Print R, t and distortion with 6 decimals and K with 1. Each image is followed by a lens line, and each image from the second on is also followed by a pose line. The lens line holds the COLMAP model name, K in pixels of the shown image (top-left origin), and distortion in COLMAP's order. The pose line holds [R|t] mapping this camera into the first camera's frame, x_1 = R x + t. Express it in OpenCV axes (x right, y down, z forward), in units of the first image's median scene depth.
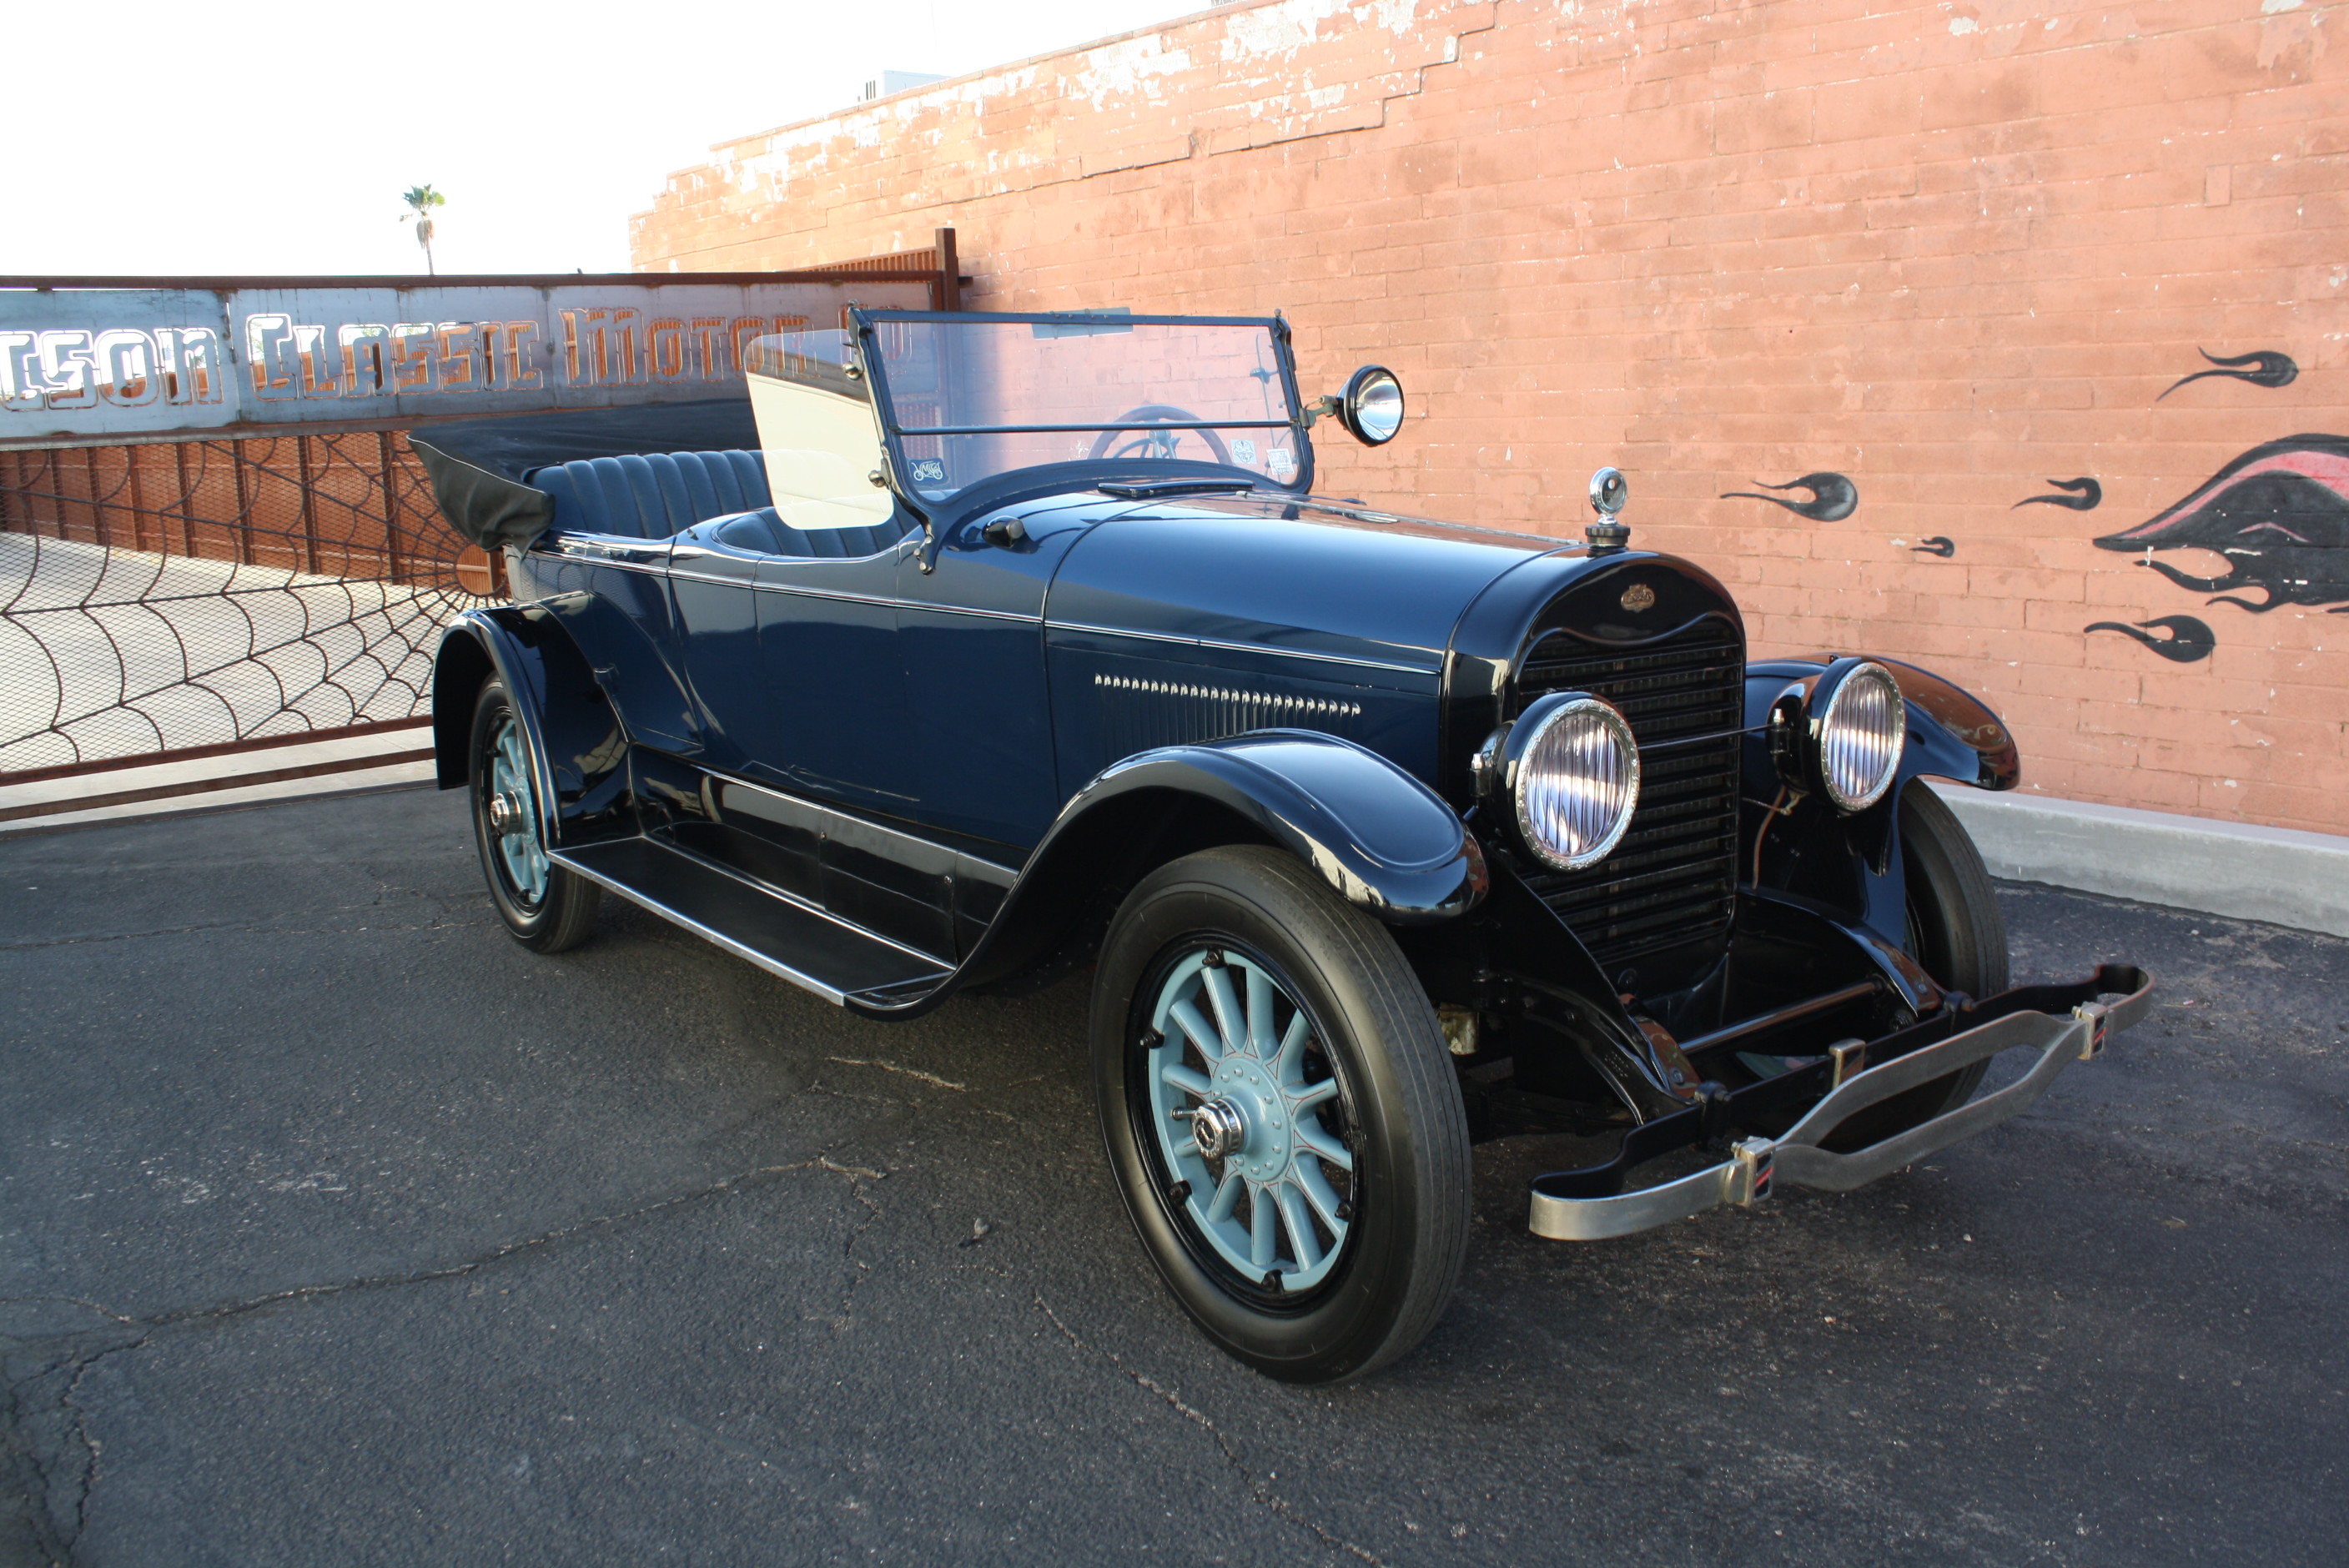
lens RADIAL K [[1975.5, 0, 1201.3], [0, 1975.5, 788.9], [0, 0, 1]] dist [-0.170665, 0.146208]
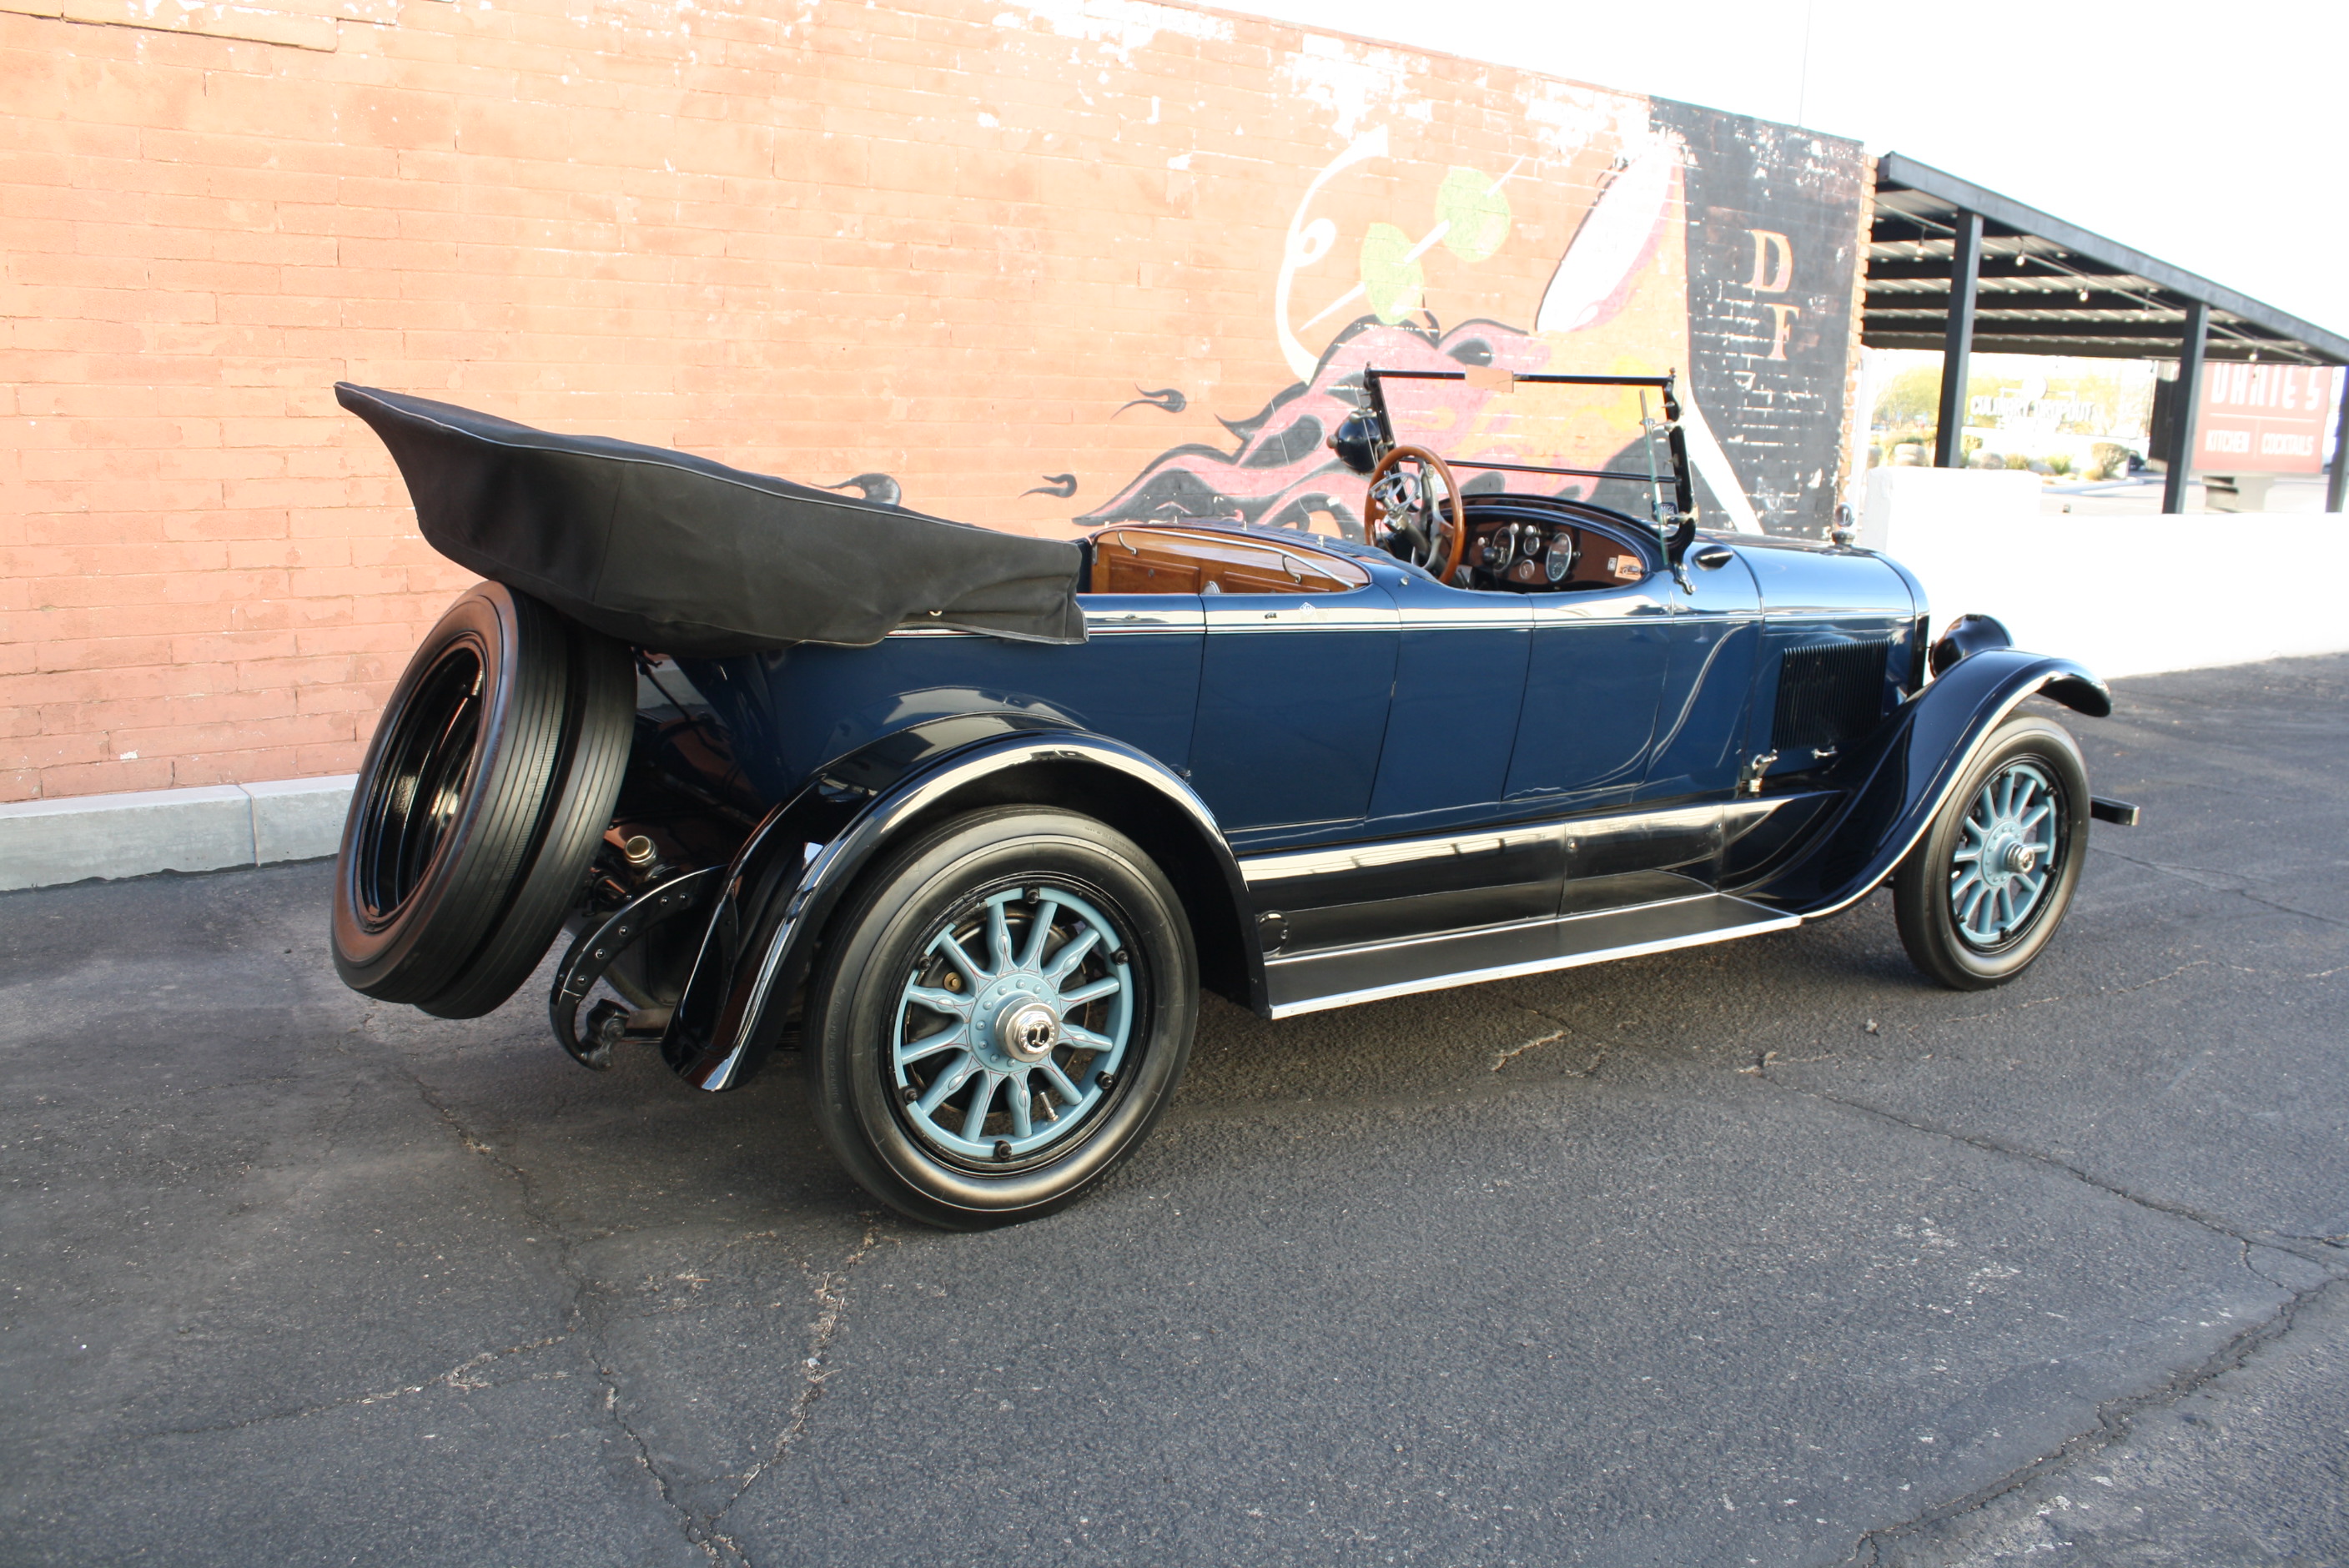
lens RADIAL K [[1975.5, 0, 1190.7], [0, 1975.5, 787.8], [0, 0, 1]] dist [-0.170665, 0.146208]
pose [[0.052419, -0.172668, 0.983584, -0.847554], [0.142942, 0.976093, 0.163735, -0.144401], [-0.988342, 0.132013, 0.075848, 0.747513]]
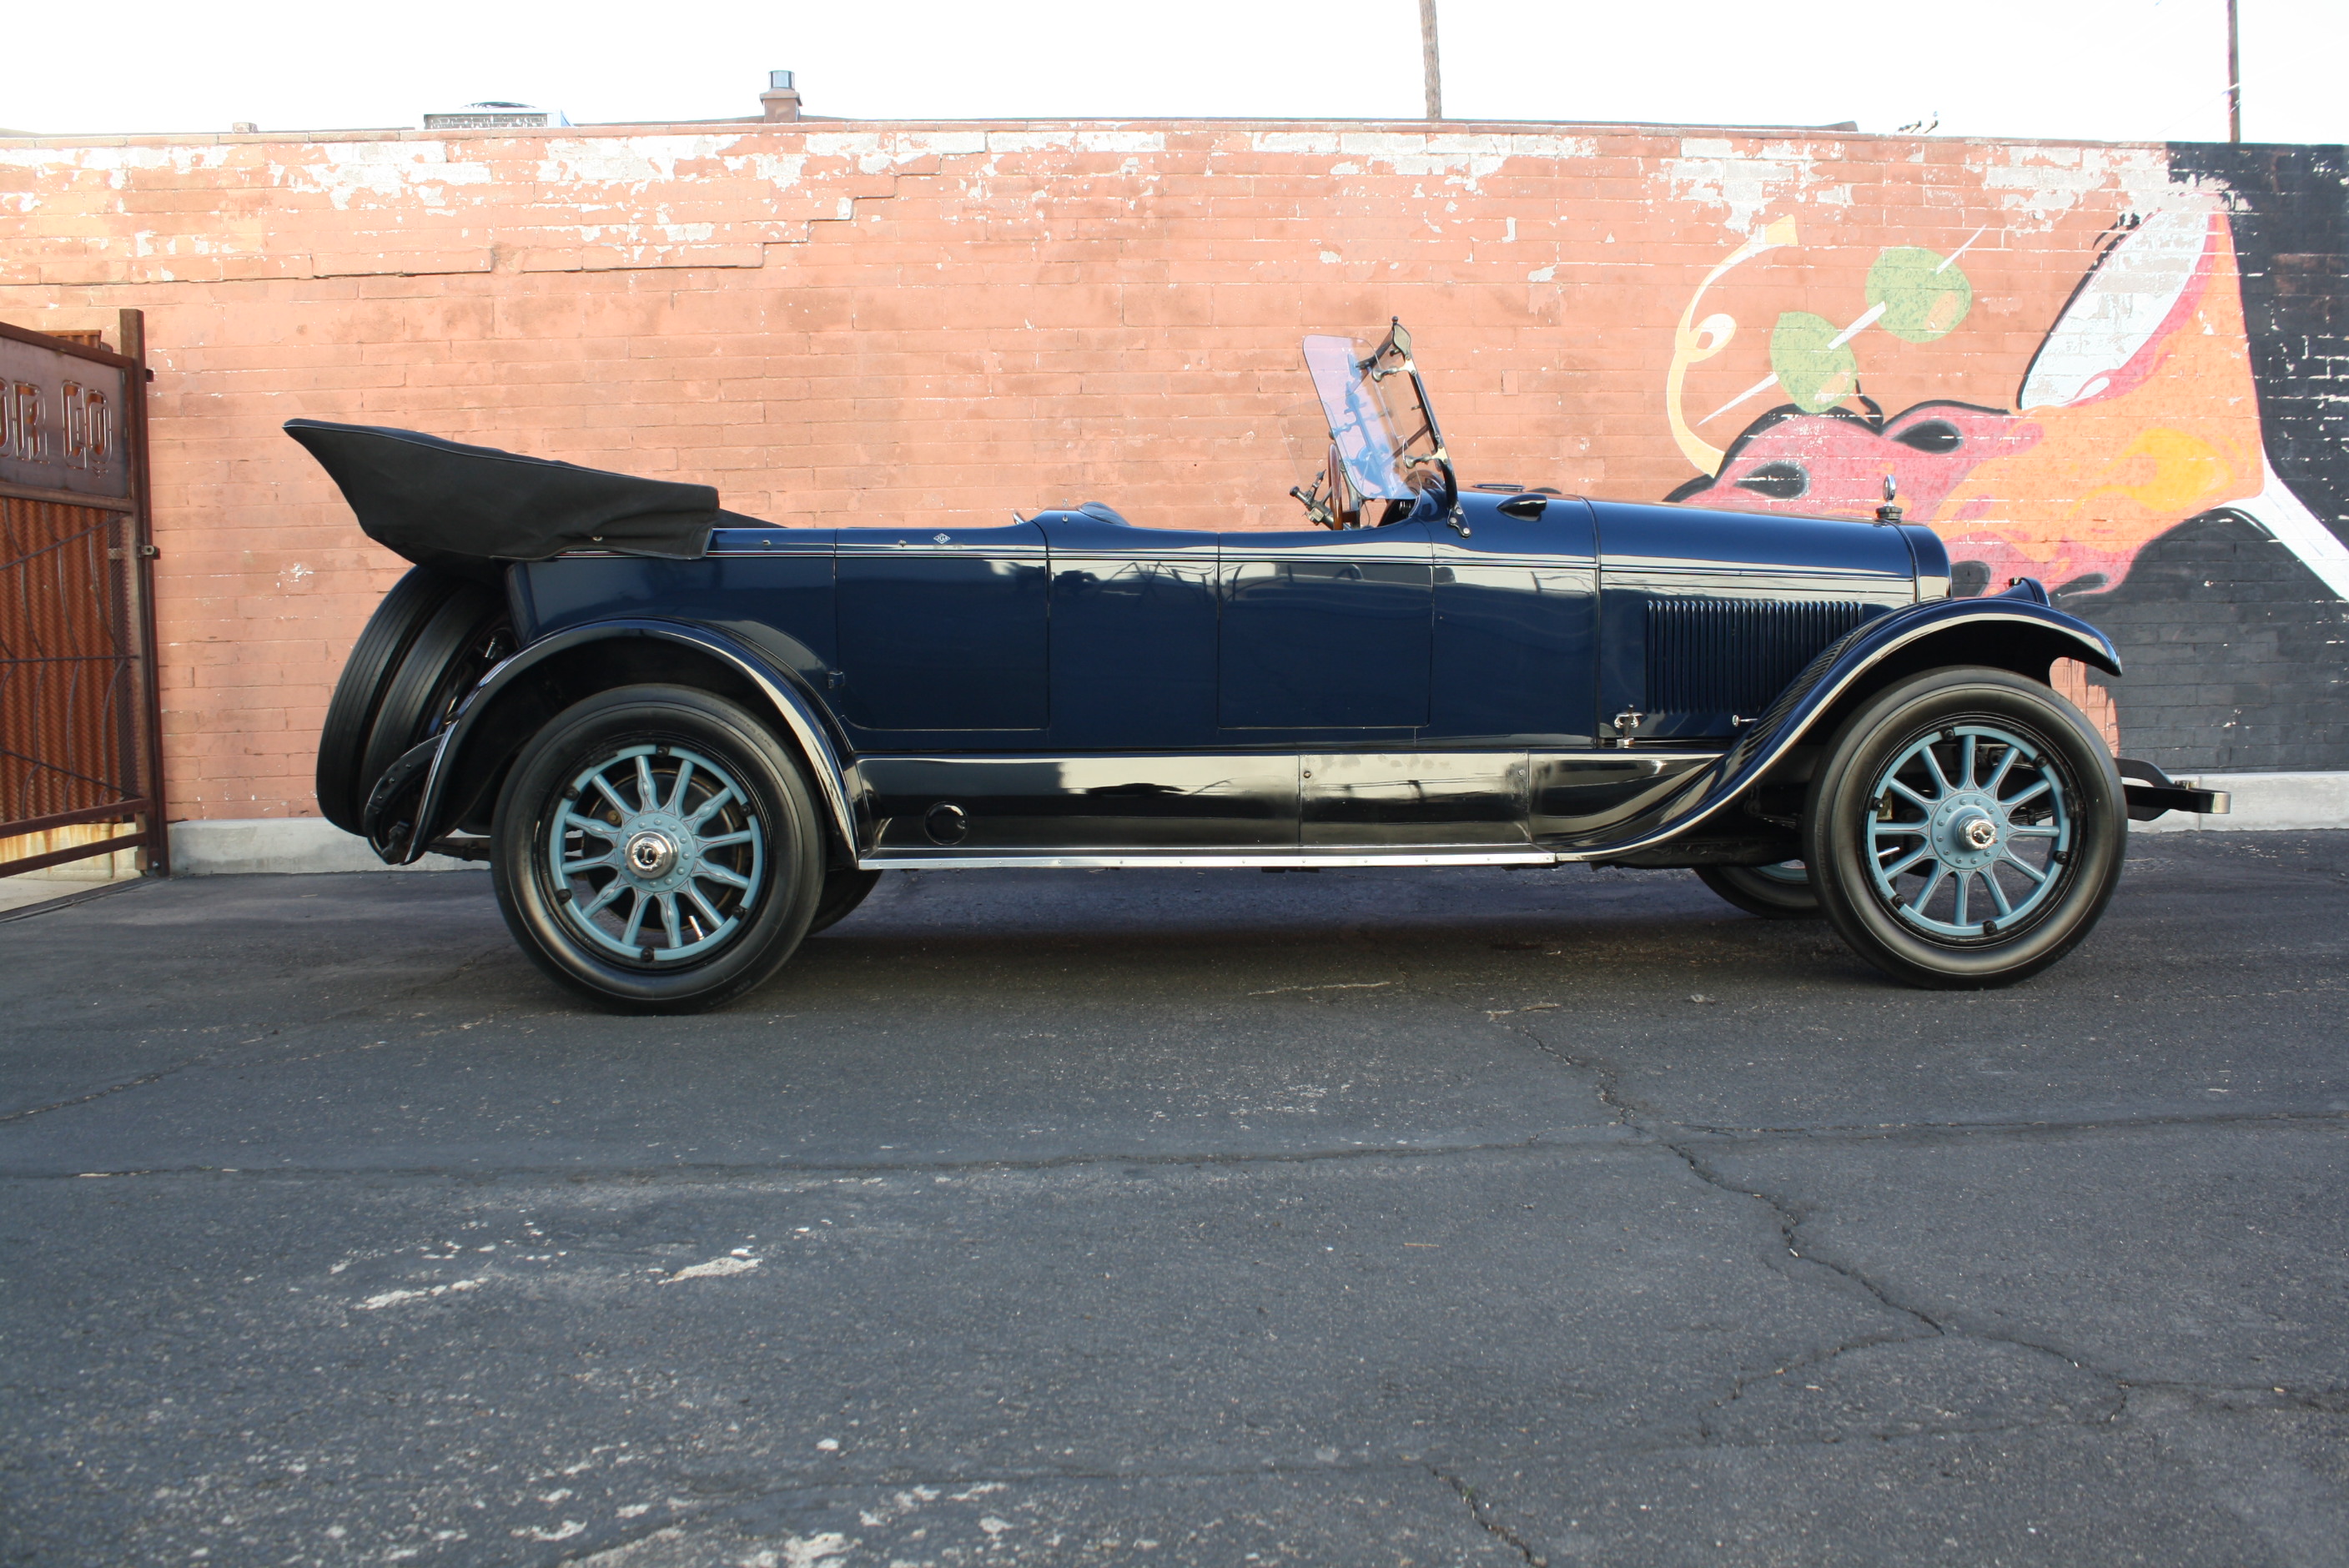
lens RADIAL K [[1975.5, 0, 1186.2], [0, 1975.5, 789.6], [0, 0, 1]] dist [-0.170665, 0.146208]
pose [[0.599606, -0.038151, 0.799386, -0.766175], [0.149972, 0.986524, -0.065409, 0.064460], [-0.786118, 0.159105, 0.597247, 0.248220]]
